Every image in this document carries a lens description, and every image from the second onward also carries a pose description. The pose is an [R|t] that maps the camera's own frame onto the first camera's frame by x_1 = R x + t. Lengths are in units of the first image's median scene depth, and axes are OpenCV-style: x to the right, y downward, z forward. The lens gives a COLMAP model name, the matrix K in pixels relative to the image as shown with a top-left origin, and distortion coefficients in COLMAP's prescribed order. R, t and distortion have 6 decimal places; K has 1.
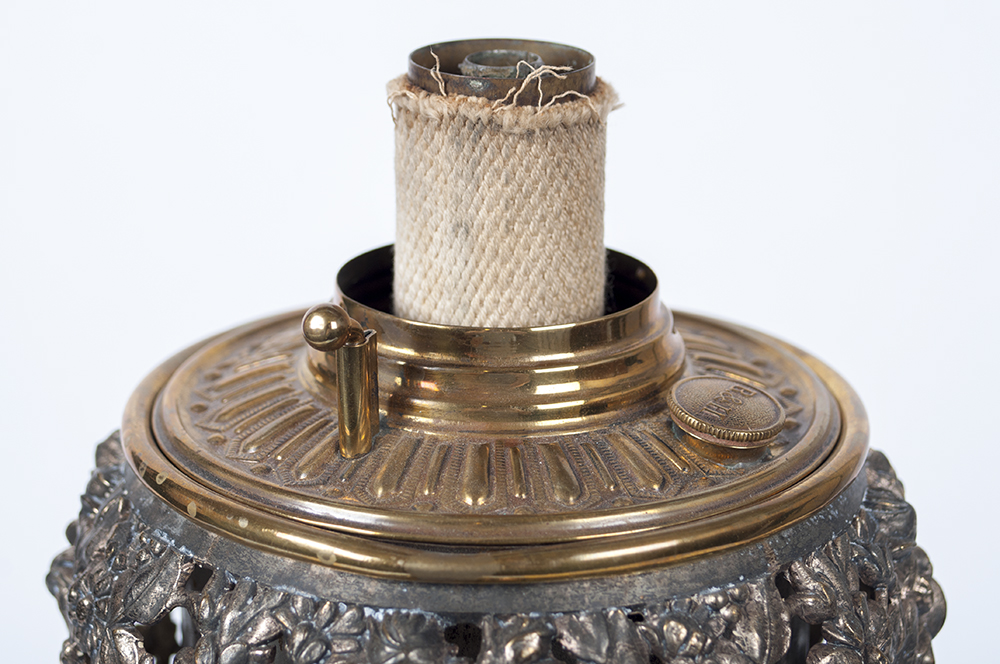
lens RADIAL K [[2724.7, 0, 500.0], [0, 2724.7, 332.0], [0, 0, 1]] dist [0.014043, 0.867052]
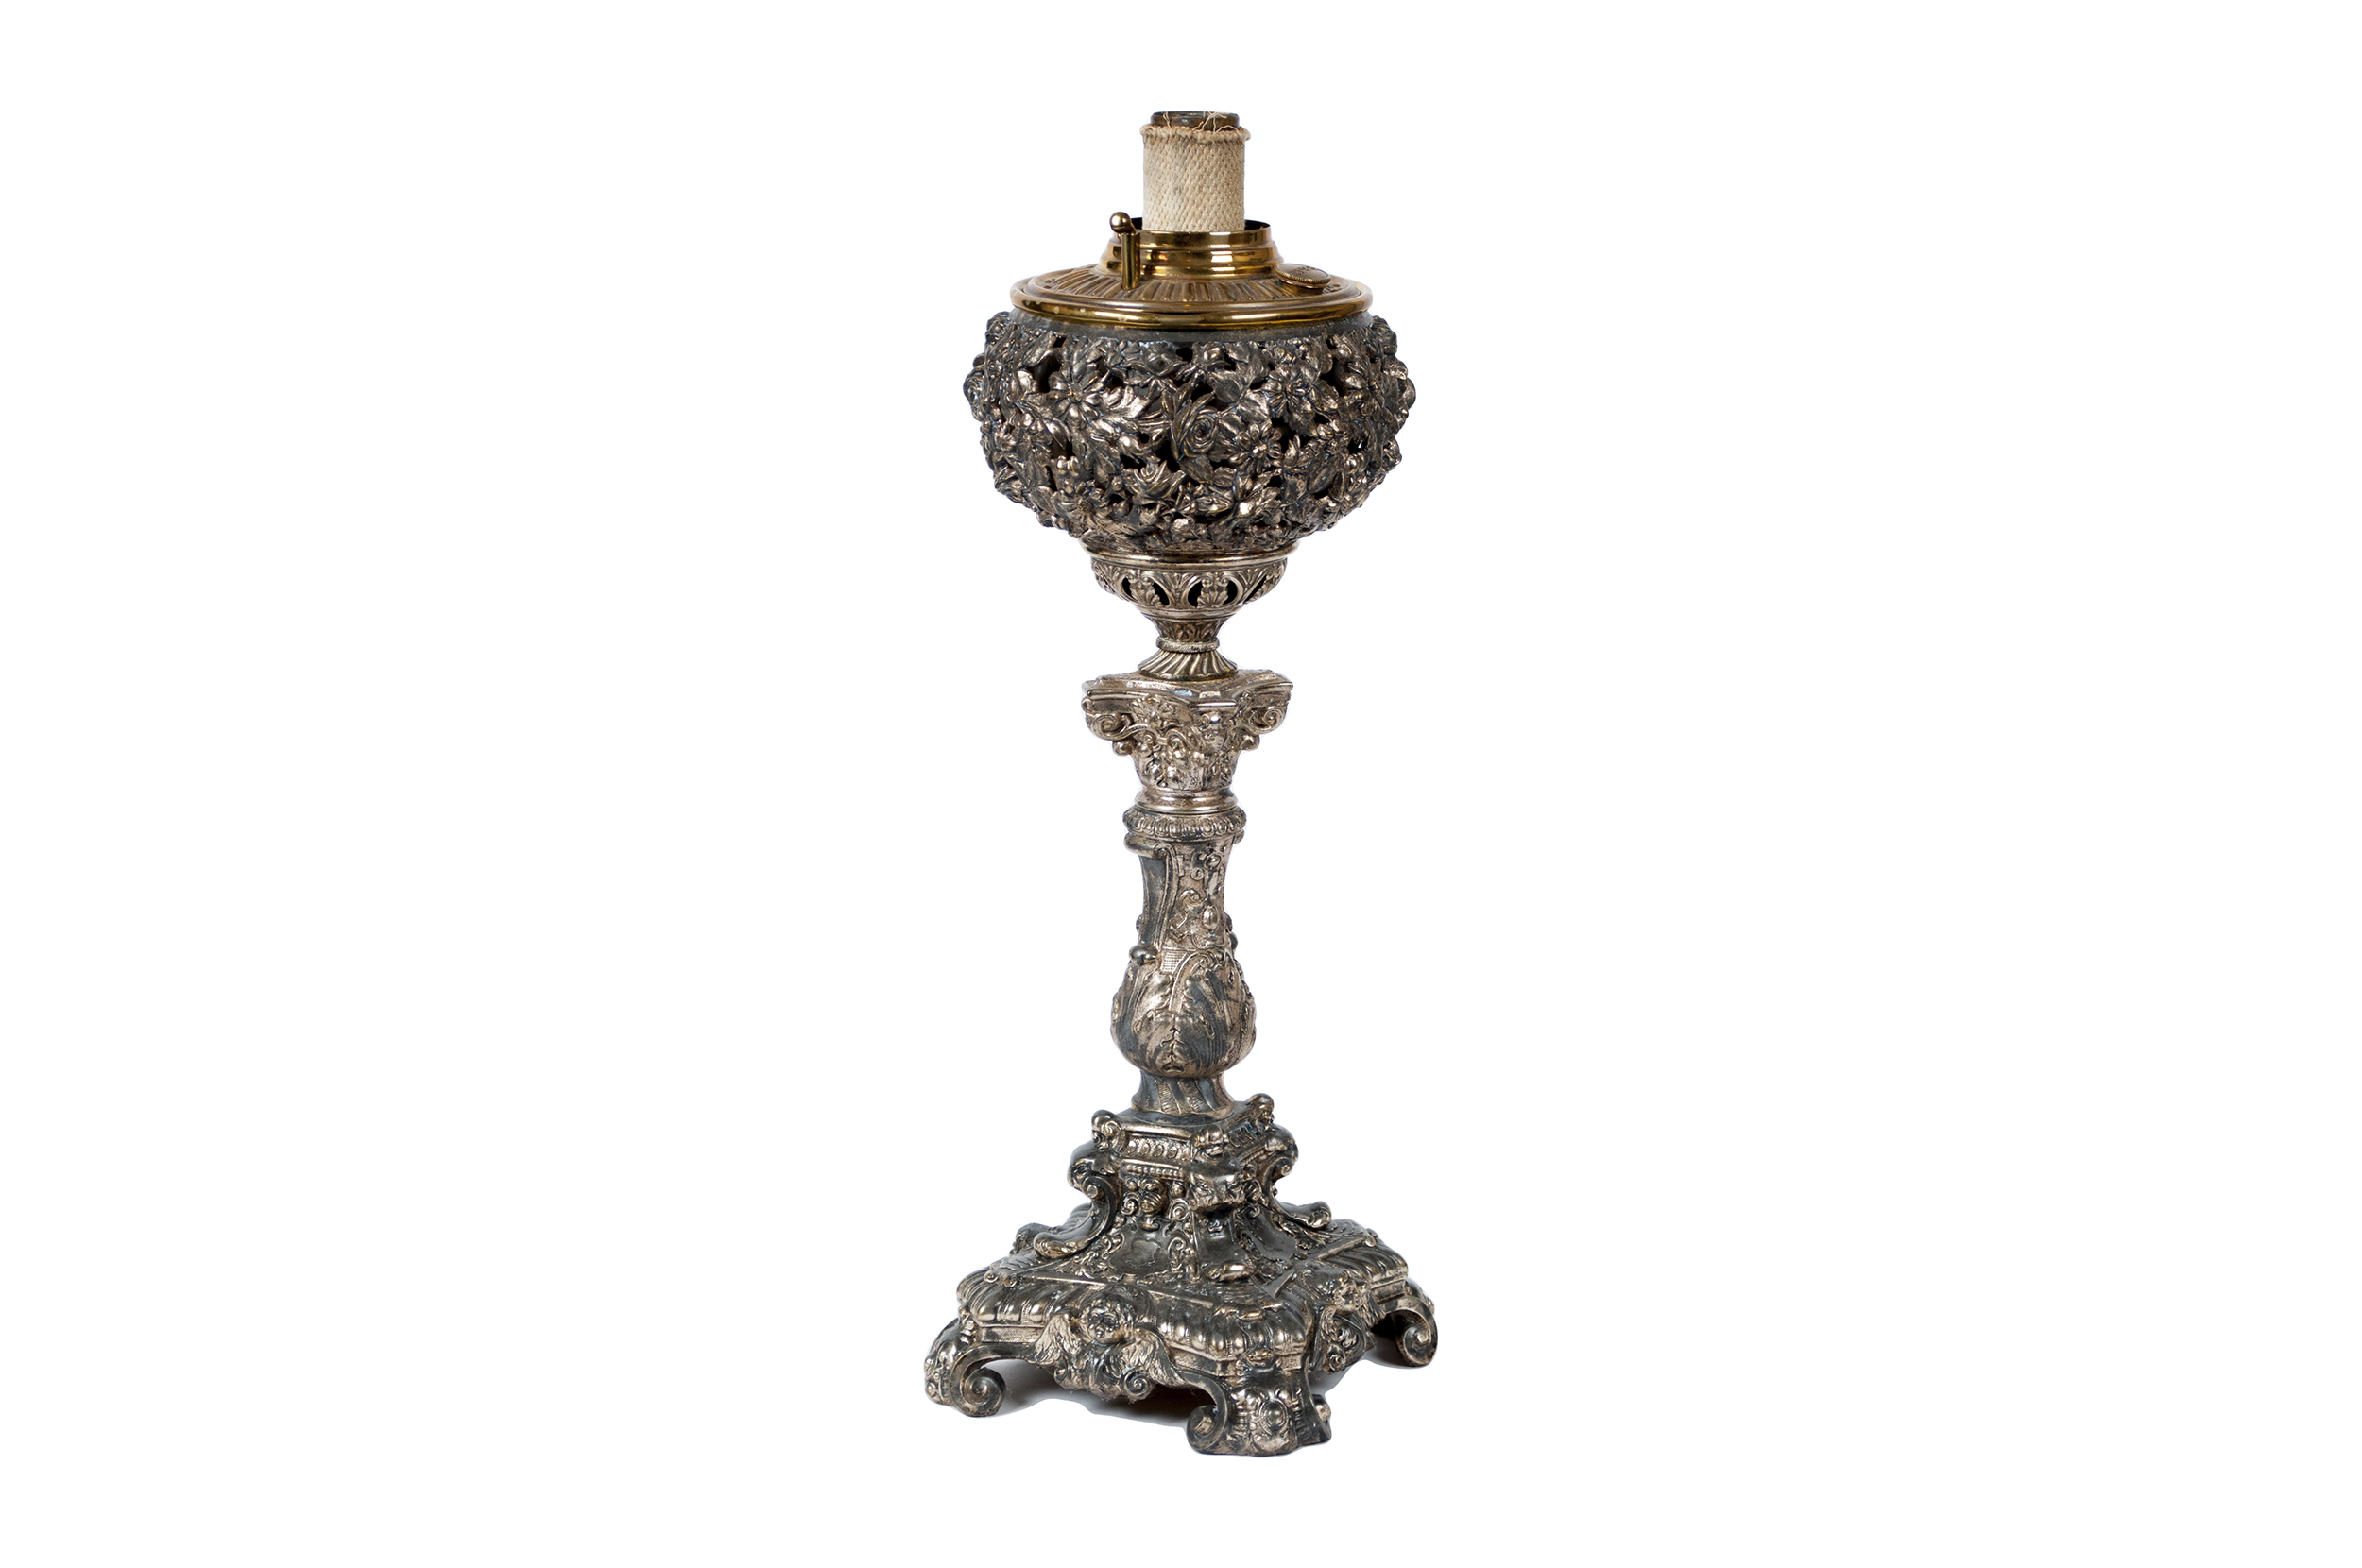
lens RADIAL K [[5028.0, 0, 1181.9], [0, 5028.0, 740.4], [0, 0, 1]] dist [0.070070, 0.161522]
pose [[0.999273, -0.005177, 0.037763, -0.163156], [0.009591, 0.993008, -0.117659, 0.860512], [-0.036890, 0.117936, 0.992336, -2.880885]]
